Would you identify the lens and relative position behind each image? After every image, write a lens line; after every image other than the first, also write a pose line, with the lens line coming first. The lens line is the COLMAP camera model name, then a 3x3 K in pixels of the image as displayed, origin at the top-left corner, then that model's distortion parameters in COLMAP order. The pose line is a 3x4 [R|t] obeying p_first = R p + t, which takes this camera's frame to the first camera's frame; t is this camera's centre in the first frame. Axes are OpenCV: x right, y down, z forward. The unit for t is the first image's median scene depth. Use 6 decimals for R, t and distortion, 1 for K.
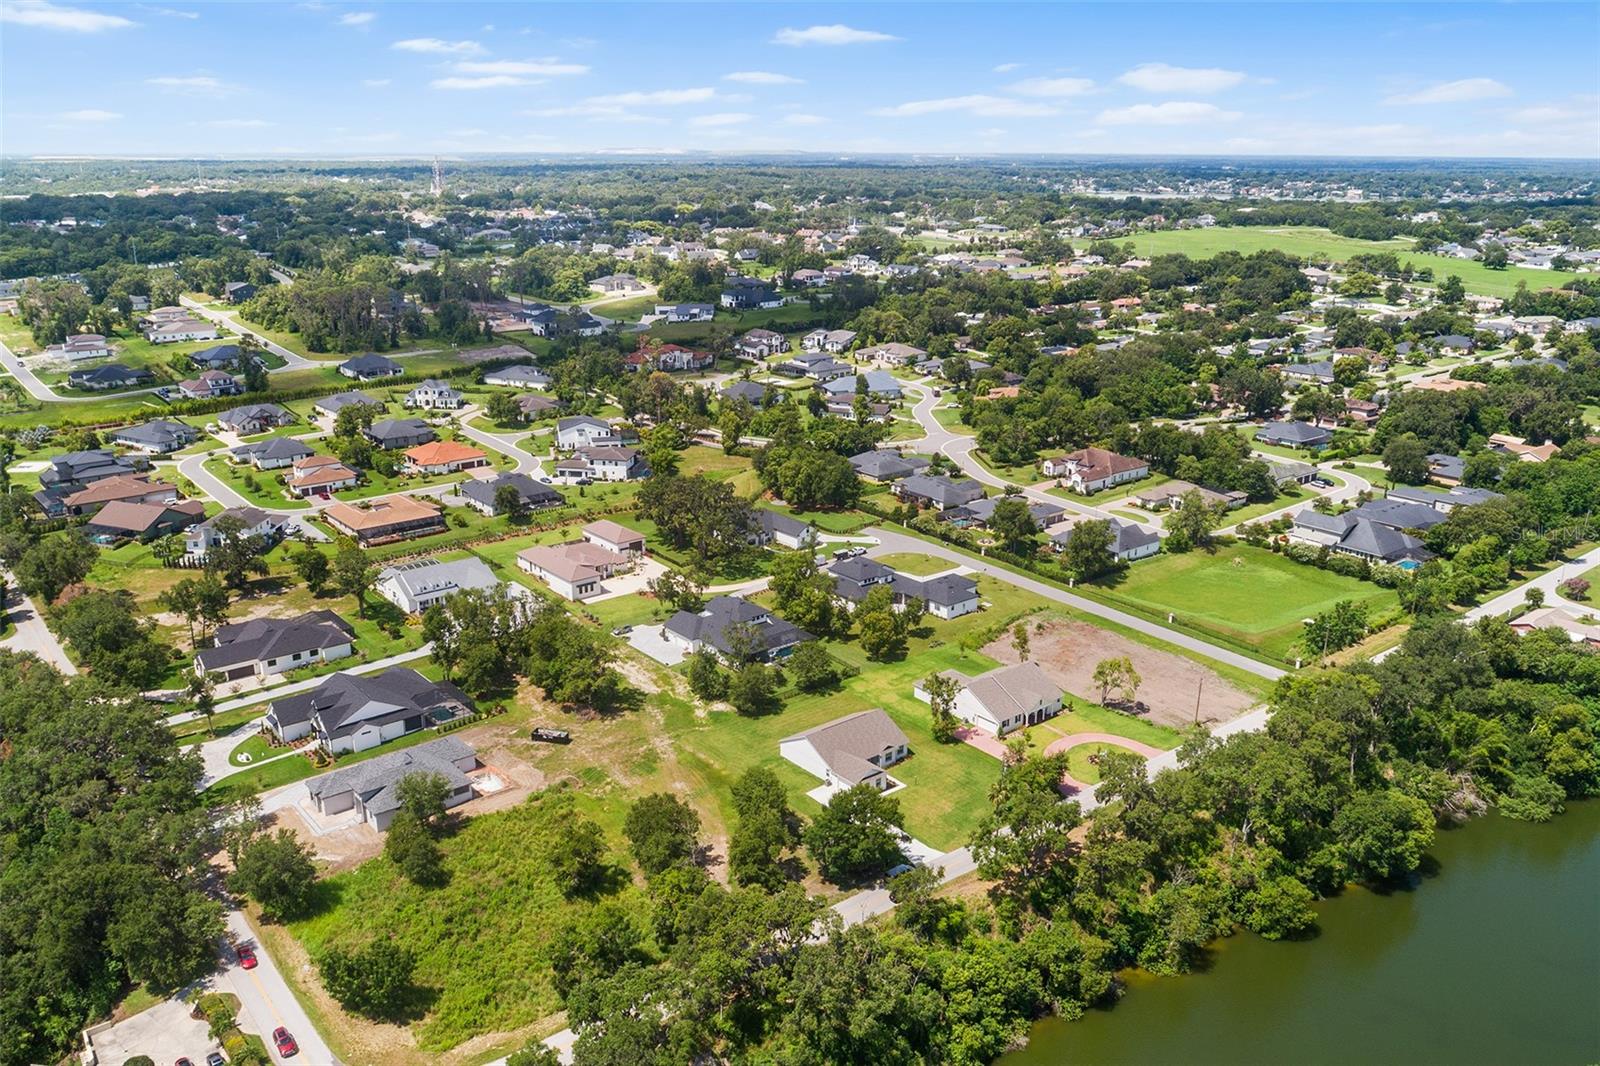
lens RADIAL K [[1255.5, 0, 797.2], [0, 1255.5, 597.1], [0, 0, 1]] dist [-0.002964, 0.001269]
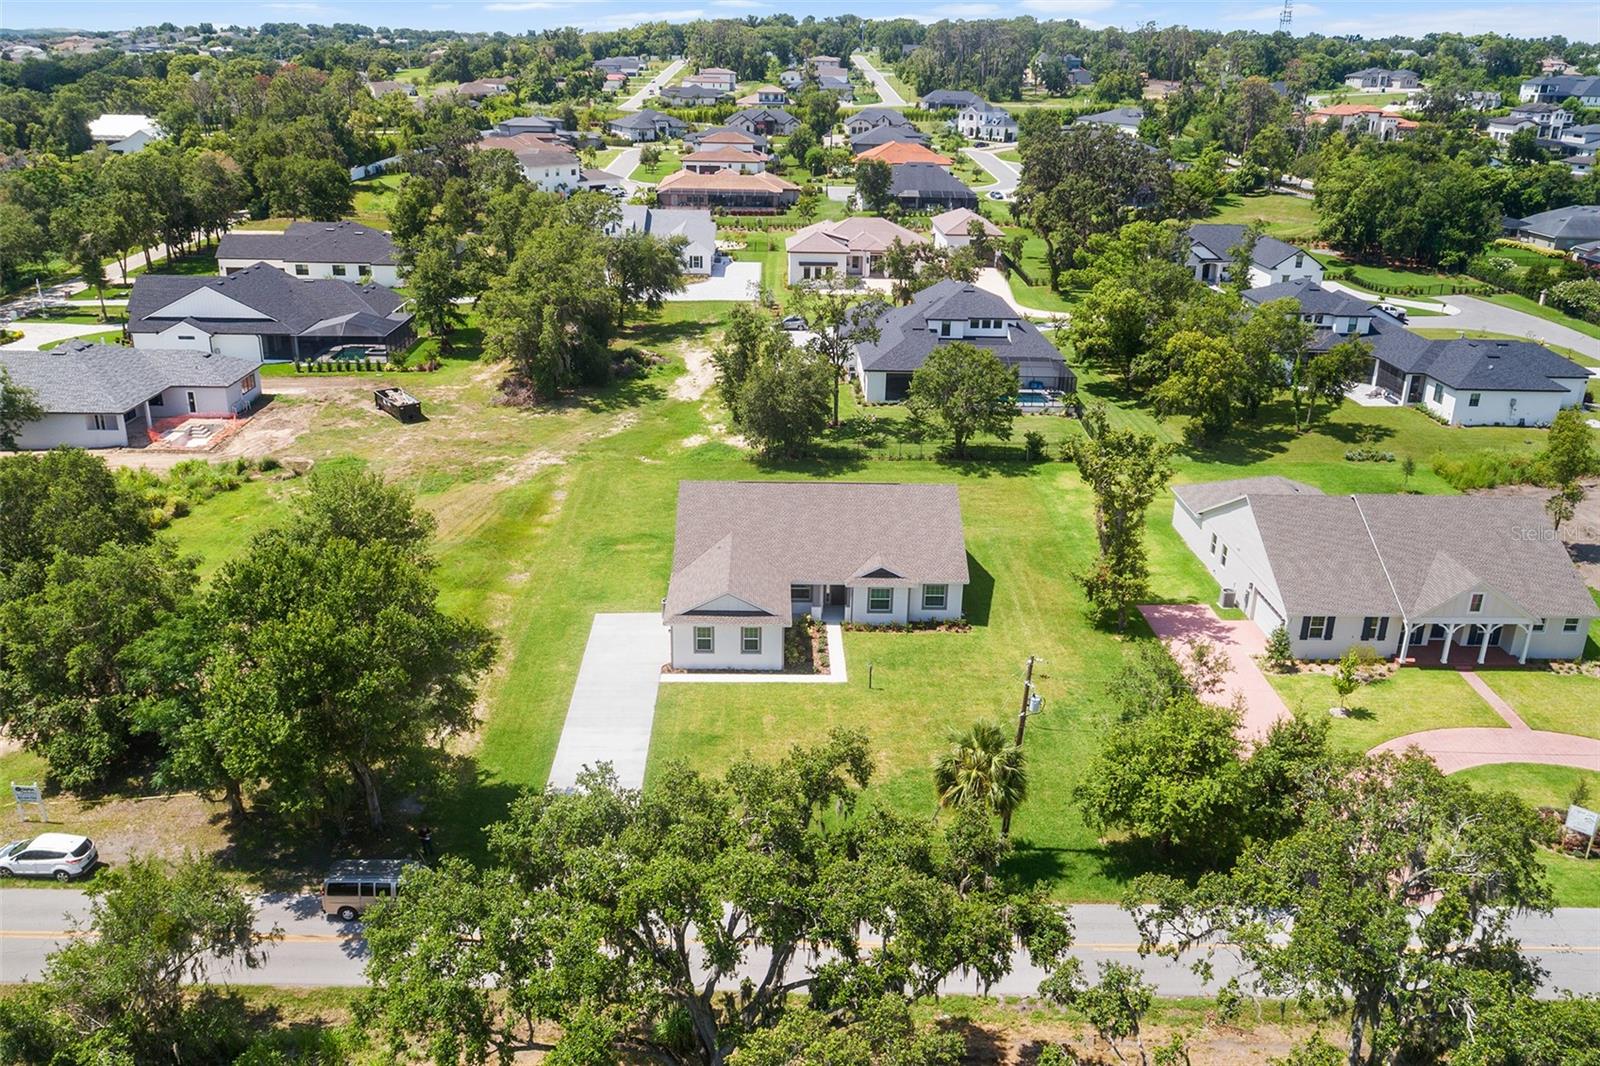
lens RADIAL K [[1288.5, 0, 804.0], [0, 1288.5, 531.2], [0, 0, 1]] dist [-0.015690, 0.009779]
pose [[0.790280, 0.230566, -0.567712, 0.158006], [-0.227062, 0.970738, 0.078168, 0.053154], [0.569123, 0.067131, 0.819508, 0.431786]]
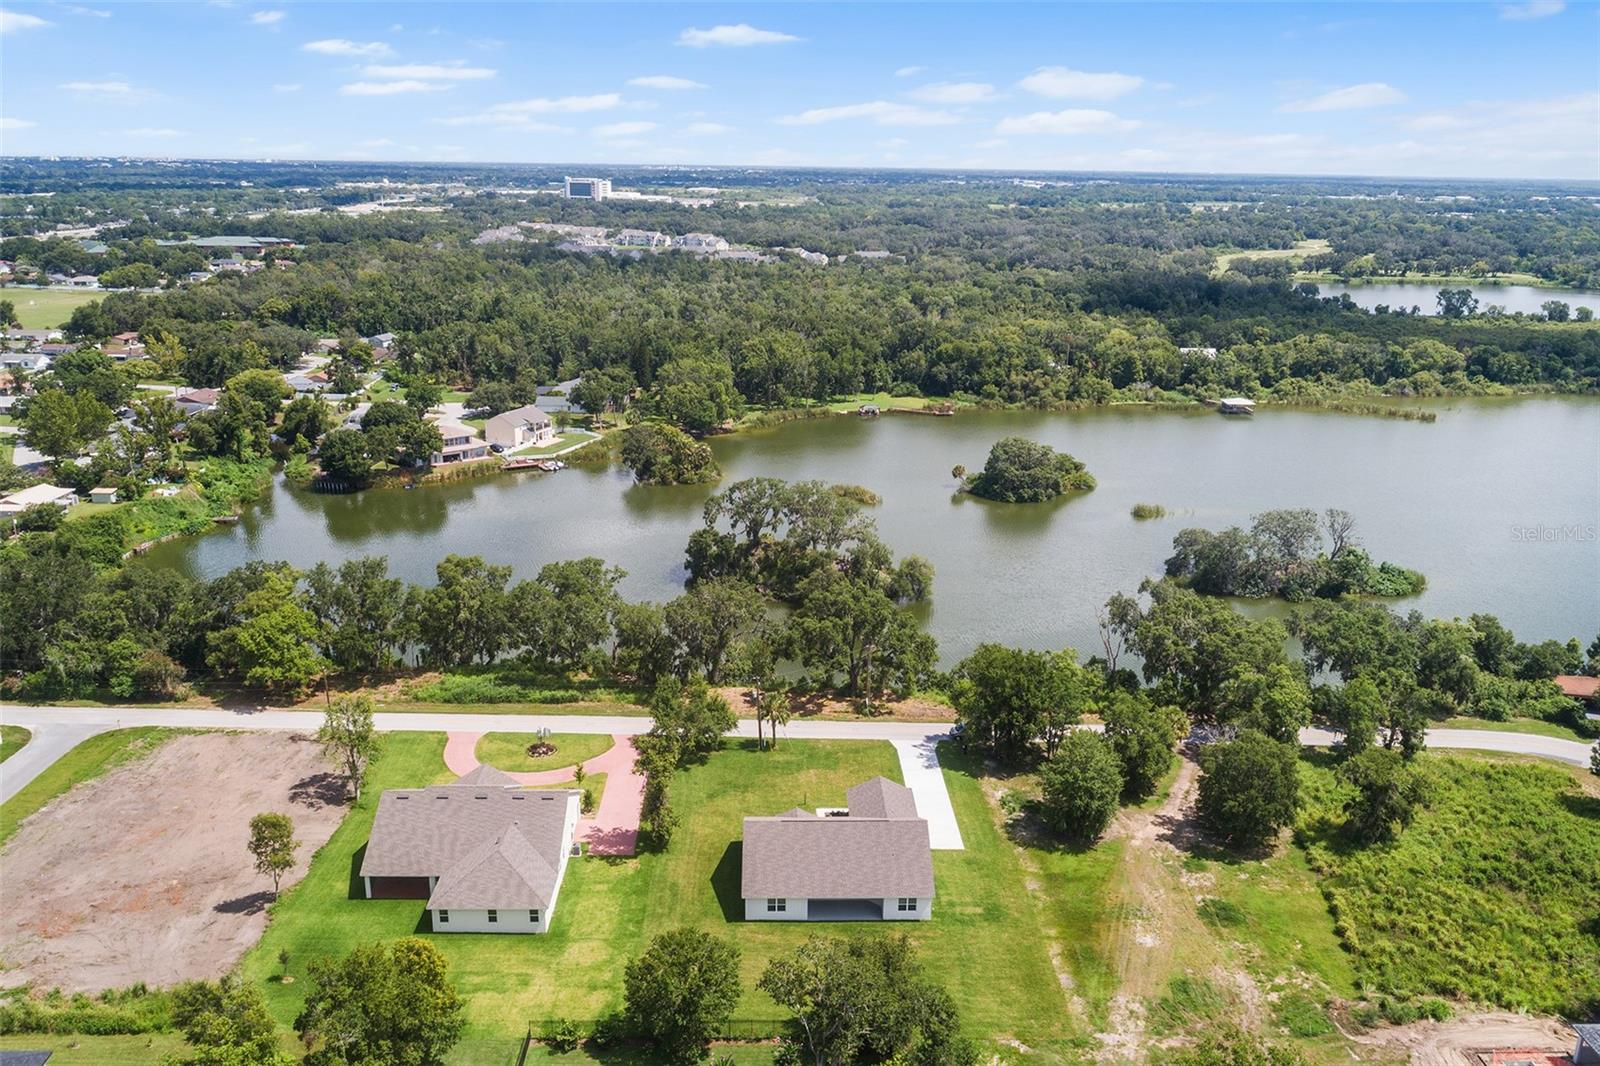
lens RADIAL K [[1274.4, 0, 803.3], [0, 1274.4, 533.8], [0, 0, 1]] dist [-0.017083, 0.012216]
pose [[-0.790099, -0.183376, 0.584907, -0.160046], [0.196618, 0.827970, 0.525173, -0.187911], [-0.580590, 0.529942, -0.618124, 0.806443]]
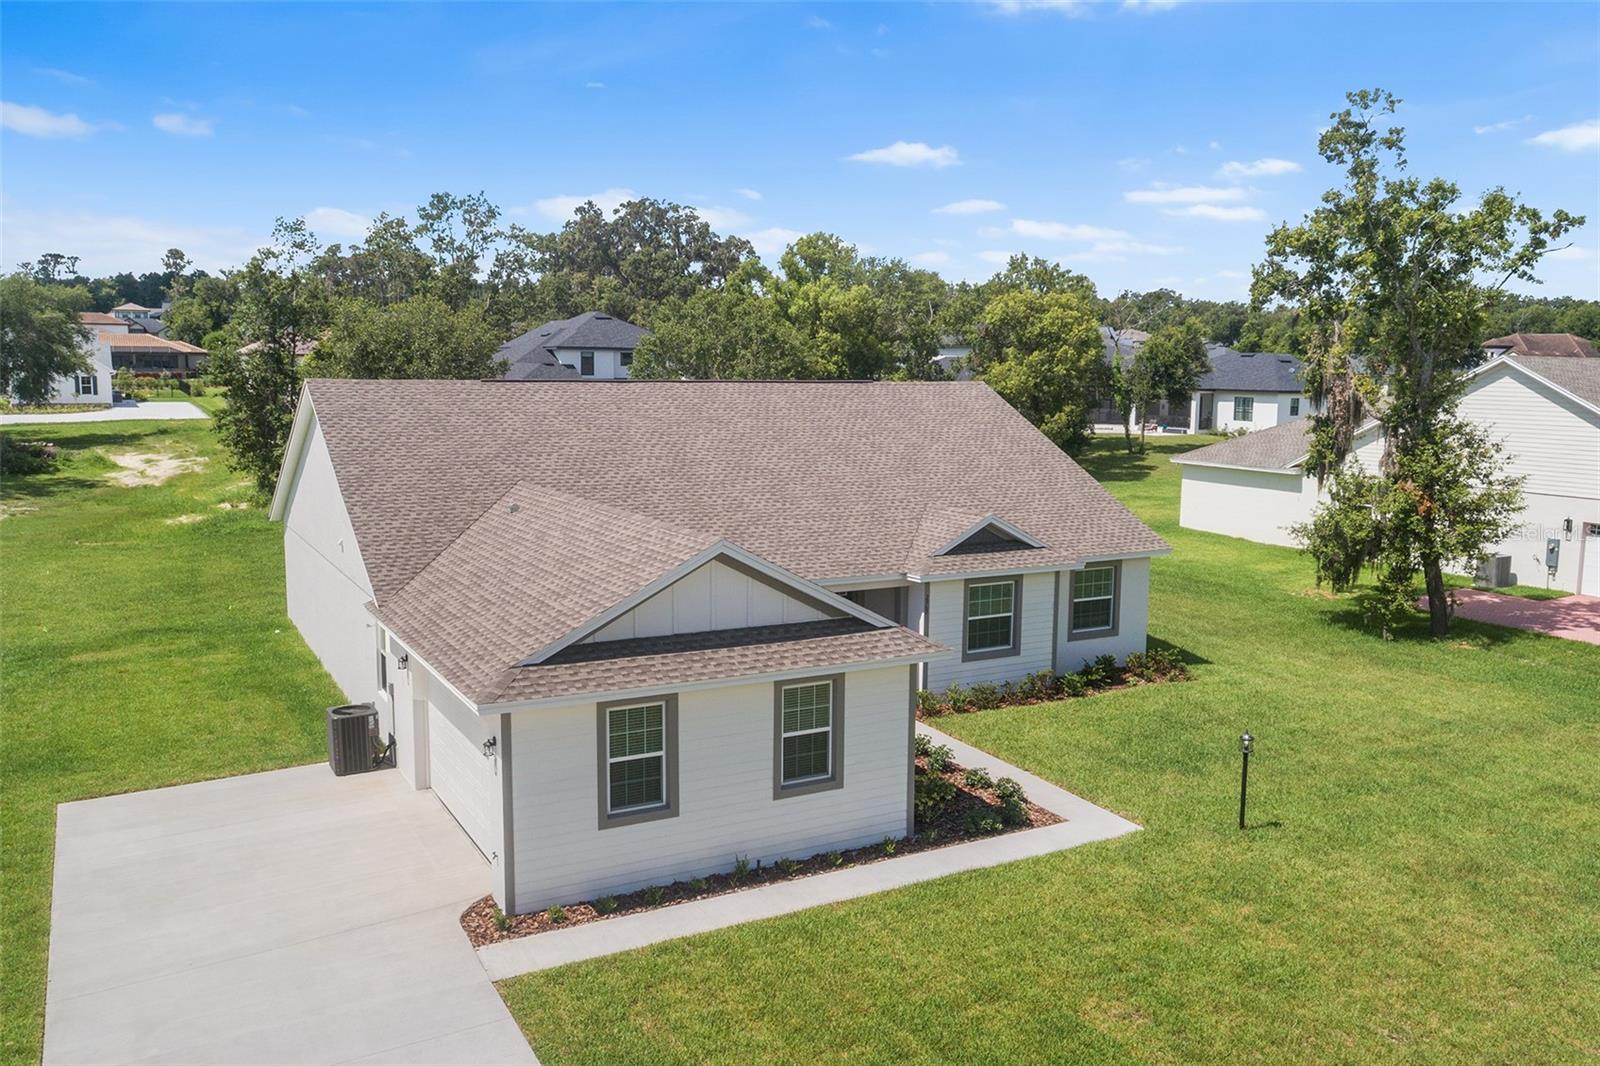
lens RADIAL K [[1274.4, 0, 803.3], [0, 1274.4, 533.8], [0, 0, 1]] dist [-0.017083, 0.012216]
pose [[0.984409, 0.033384, -0.172696, 0.047168], [-0.069363, 0.975937, -0.206728, 0.090768], [0.161639, 0.215484, 0.963037, 0.544497]]
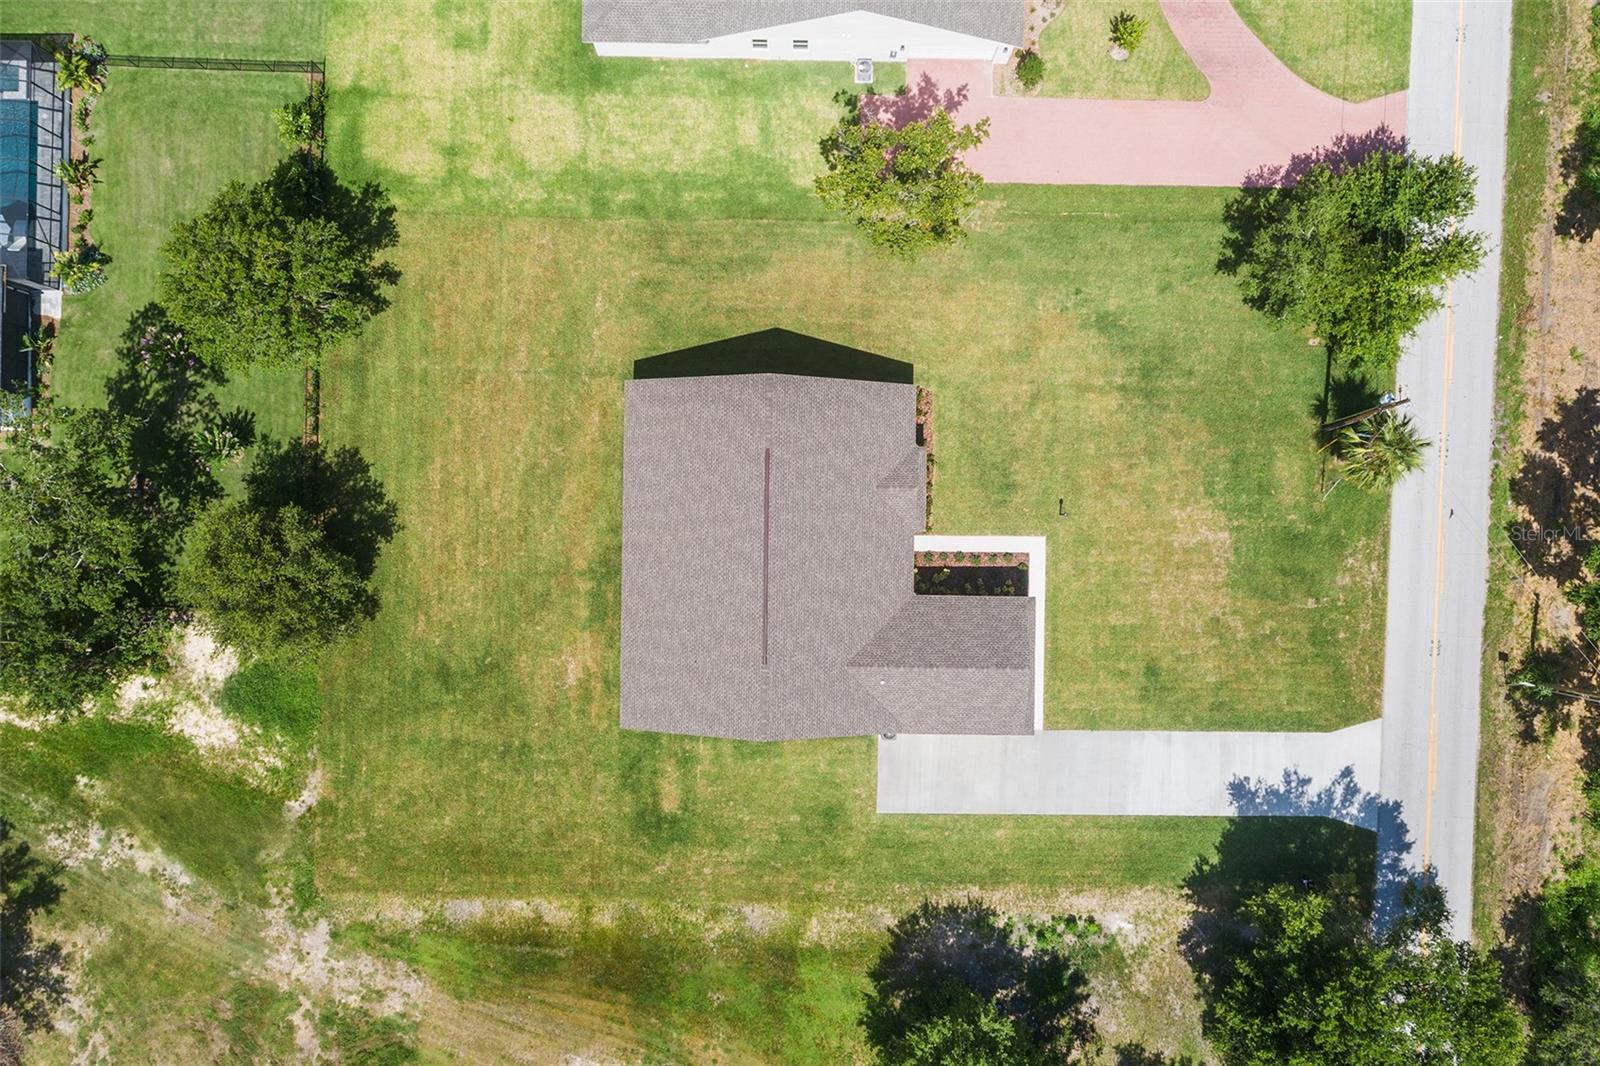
lens RADIAL K [[1274.4, 0, 803.3], [0, 1274.4, 533.8], [0, 0, 1]] dist [-0.017083, 0.012216]
pose [[0.644952, -0.764016, 0.017790, 0.025559], [0.253045, 0.235460, 0.938364, -0.103262], [-0.721114, -0.600698, 0.345191, 0.564080]]
